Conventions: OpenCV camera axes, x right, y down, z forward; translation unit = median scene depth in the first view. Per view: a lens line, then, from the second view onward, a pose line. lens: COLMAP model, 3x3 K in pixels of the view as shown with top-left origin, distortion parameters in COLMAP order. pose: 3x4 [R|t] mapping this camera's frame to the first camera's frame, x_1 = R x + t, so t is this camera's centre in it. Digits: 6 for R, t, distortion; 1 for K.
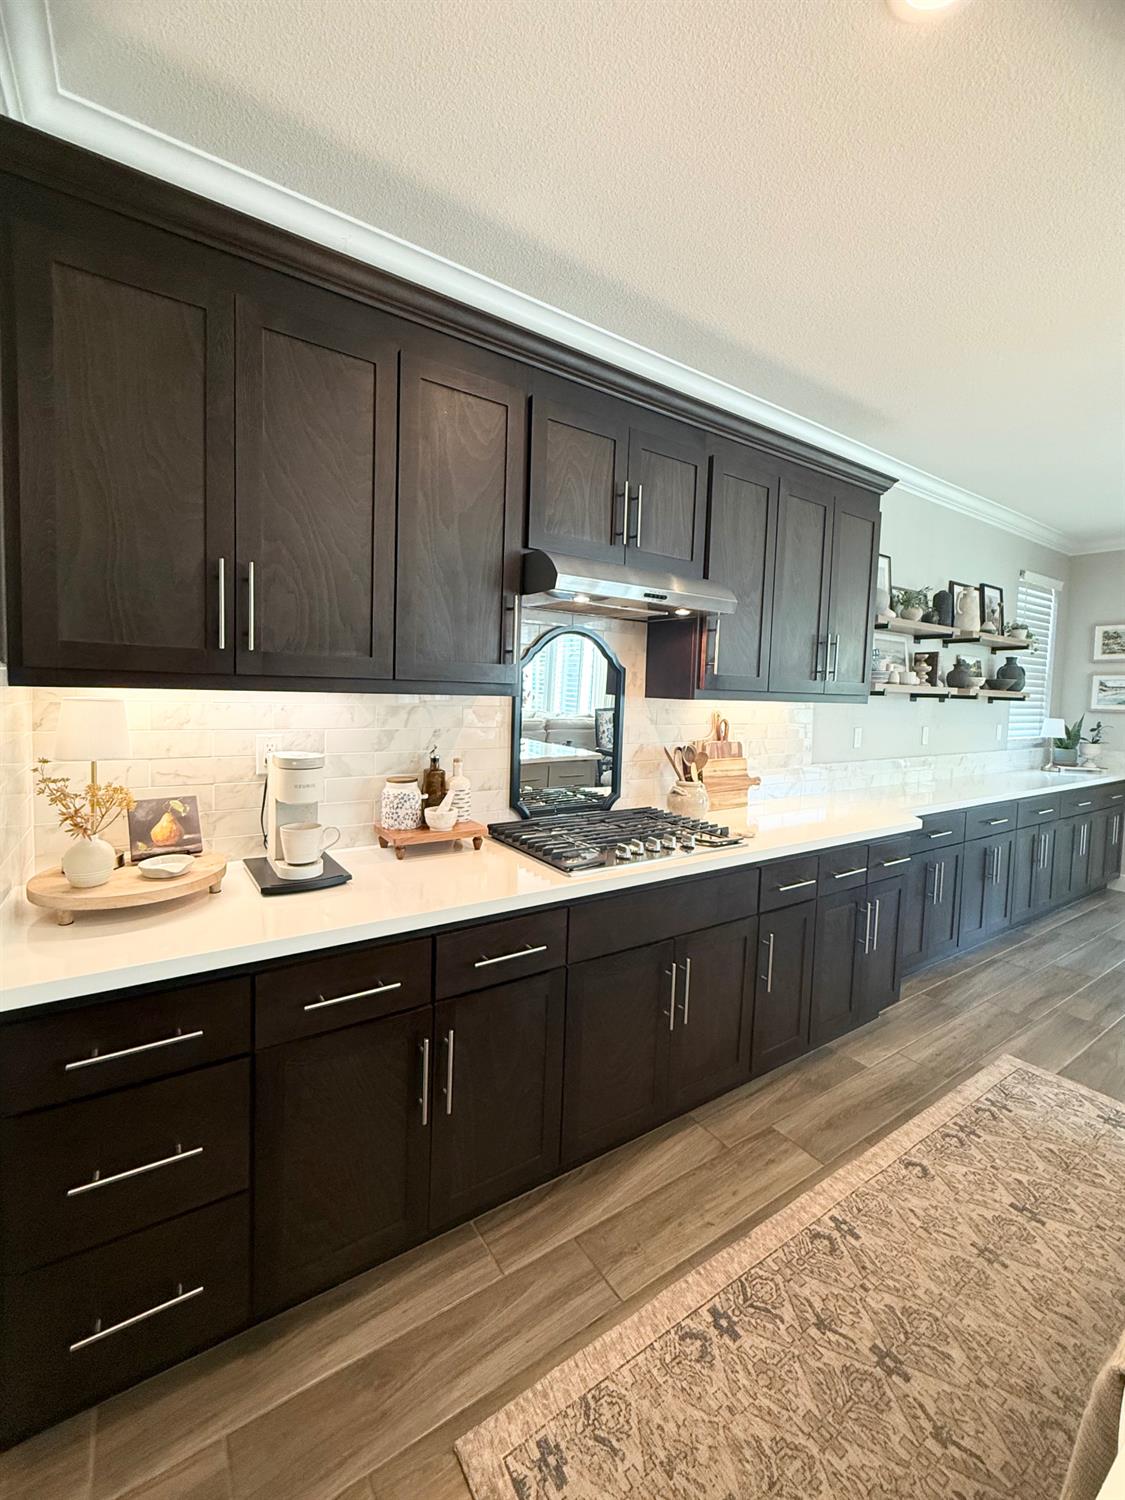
lens RADIAL K [[612.5, 0, 556.2], [0, 612.5, 721.9], [0, 0, 1]] dist [0.002150, 0.000356]
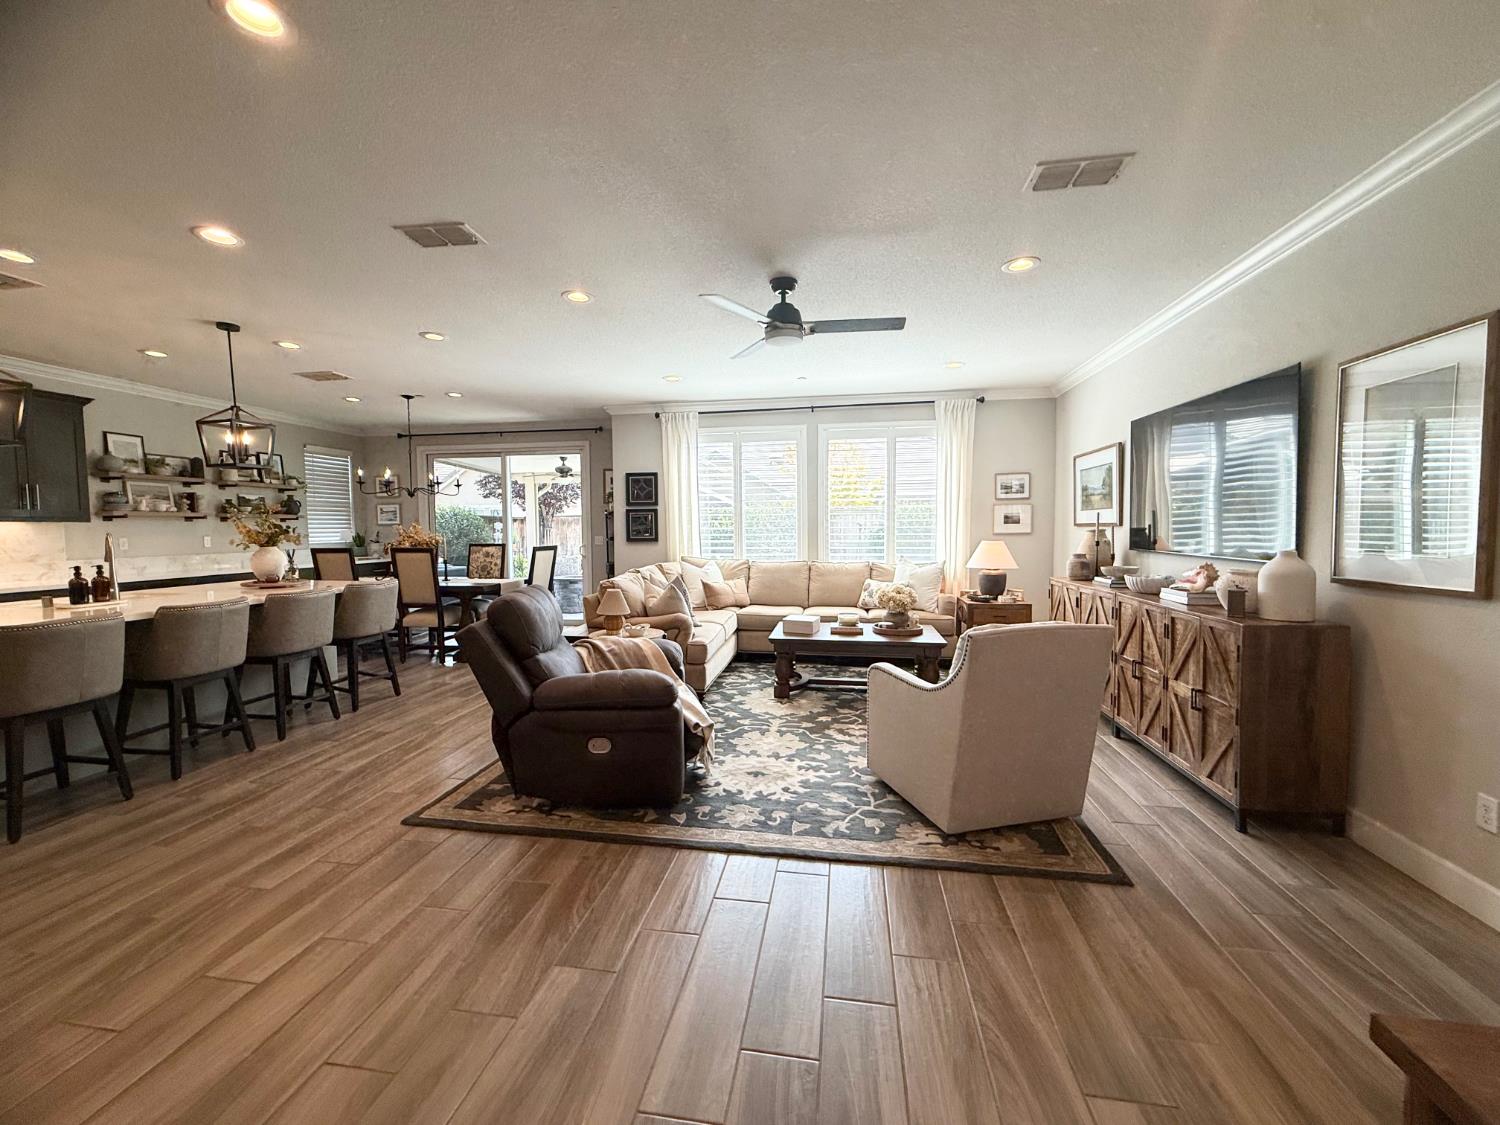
lens RADIAL K [[602.2, 0, 747.2], [0, 602.2, 558.9], [0, 0, 1]] dist [0.000582, -0.000208]
pose [[0.680937, -0.075717, 0.728417, 0.722464], [0.068340, 0.996870, 0.039737, 0.188240], [-0.729146, 0.022721, 0.683981, -2.183194]]
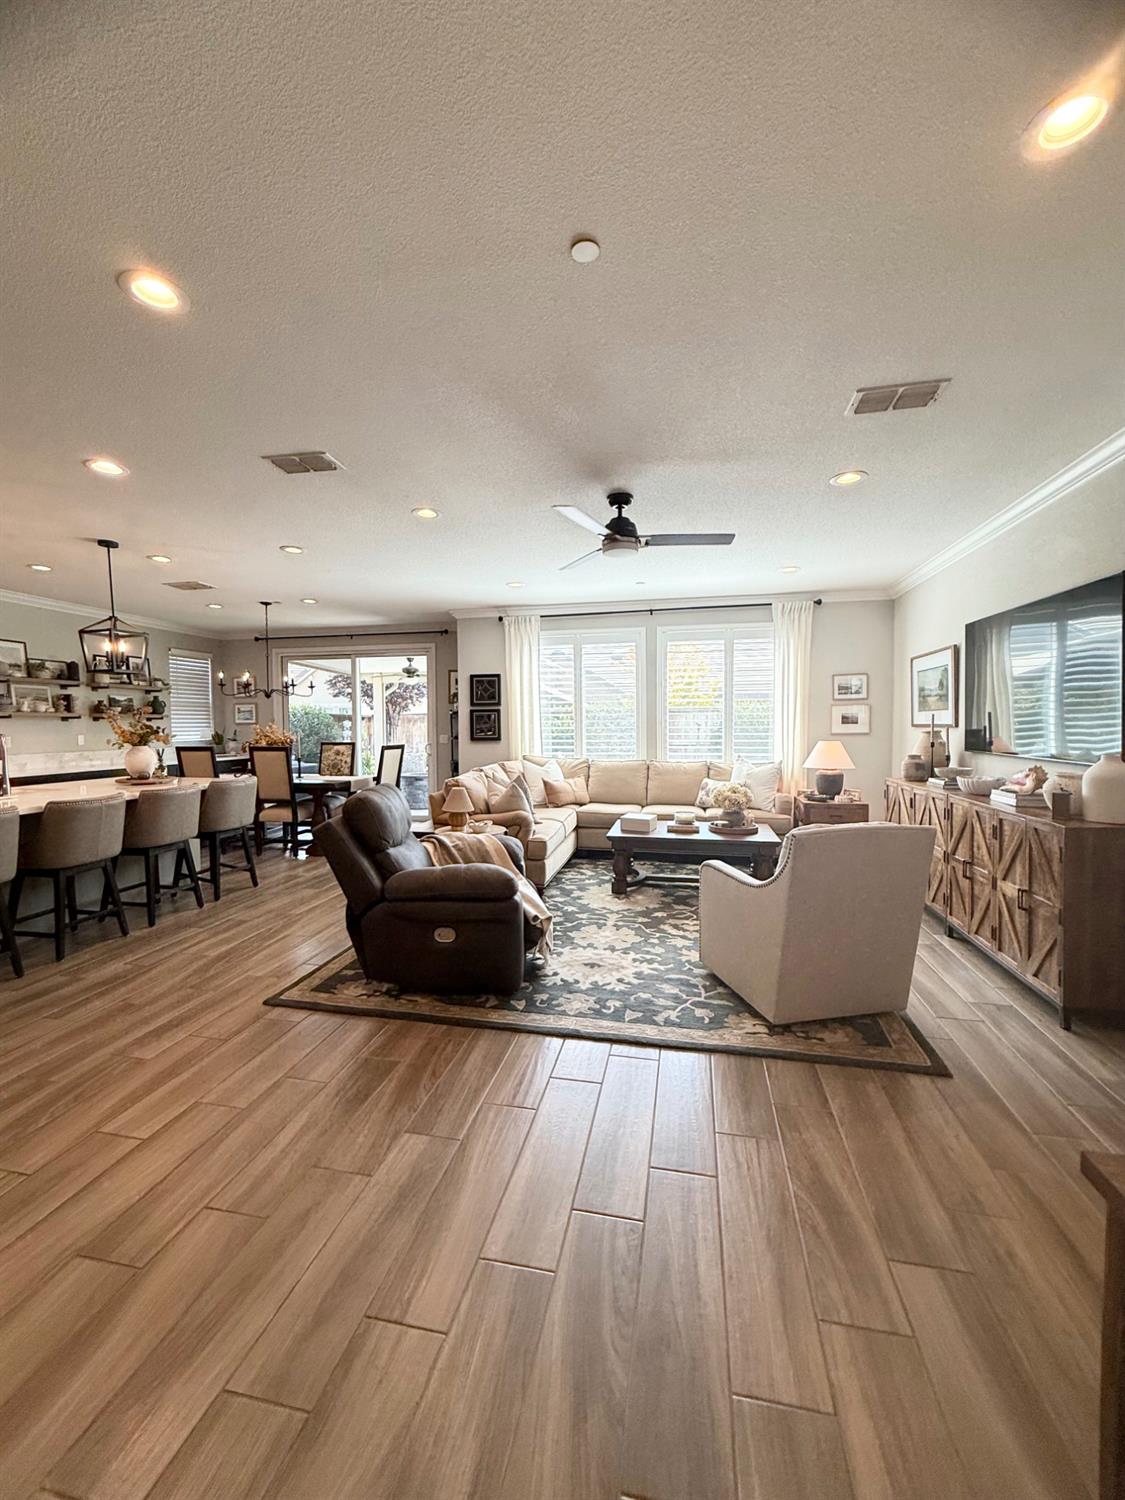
lens RADIAL K [[602.2, 0, 564.0], [0, 602.2, 746.8], [0, 0, 1]] dist [0.000582, -0.000208]
pose [[0.711547, -0.063002, 0.699808, 0.668605], [0.066359, 0.997546, 0.022334, 0.173481], [-0.699498, 0.030547, 0.713981, -2.255548]]
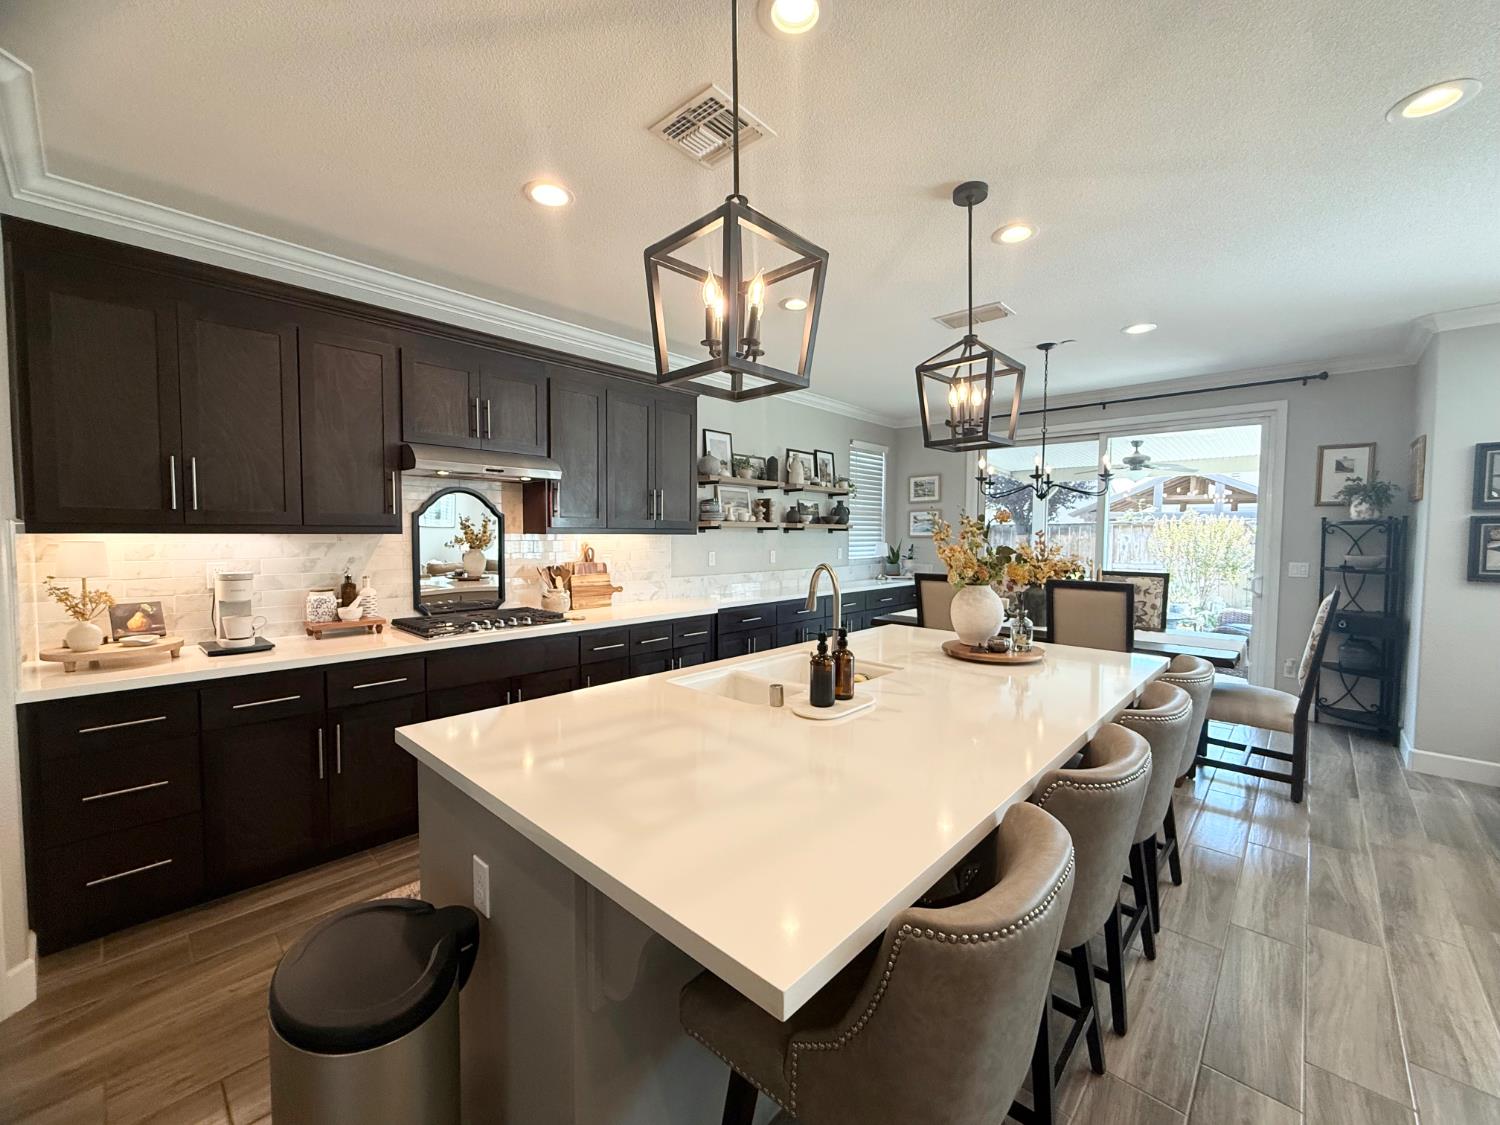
lens RADIAL K [[602.2, 0, 747.2], [0, 602.2, 558.9], [0, 0, 1]] dist [0.000582, -0.000208]
pose [[0.973158, -0.035394, 0.227399, 0.400328], [0.037096, 0.999307, -0.003213, 0.053993], [-0.227127, 0.011562, 0.973796, -0.641230]]
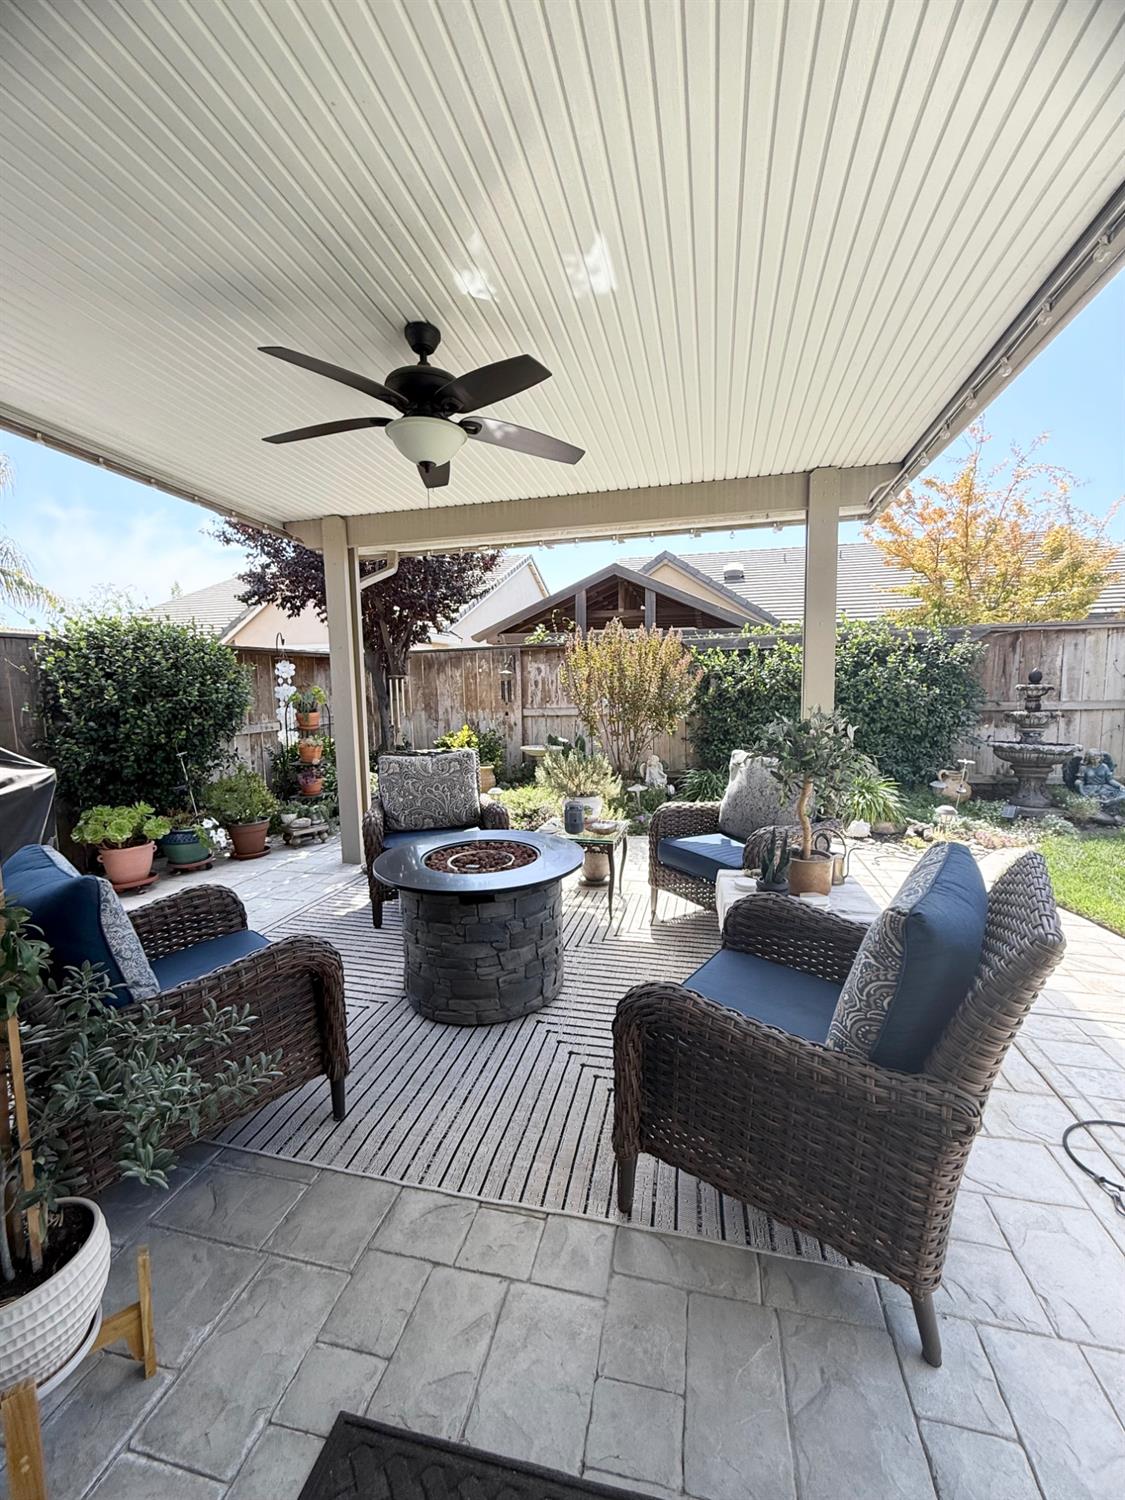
lens RADIAL K [[602.2, 0, 564.0], [0, 602.2, 746.8], [0, 0, 1]] dist [0.000582, -0.000208]
pose [[0.737216, -0.118971, 0.665100, 2.642314], [0.078107, 0.992782, 0.091009, 0.115105], [-0.671127, -0.015145, 0.741187, 1.120708]]
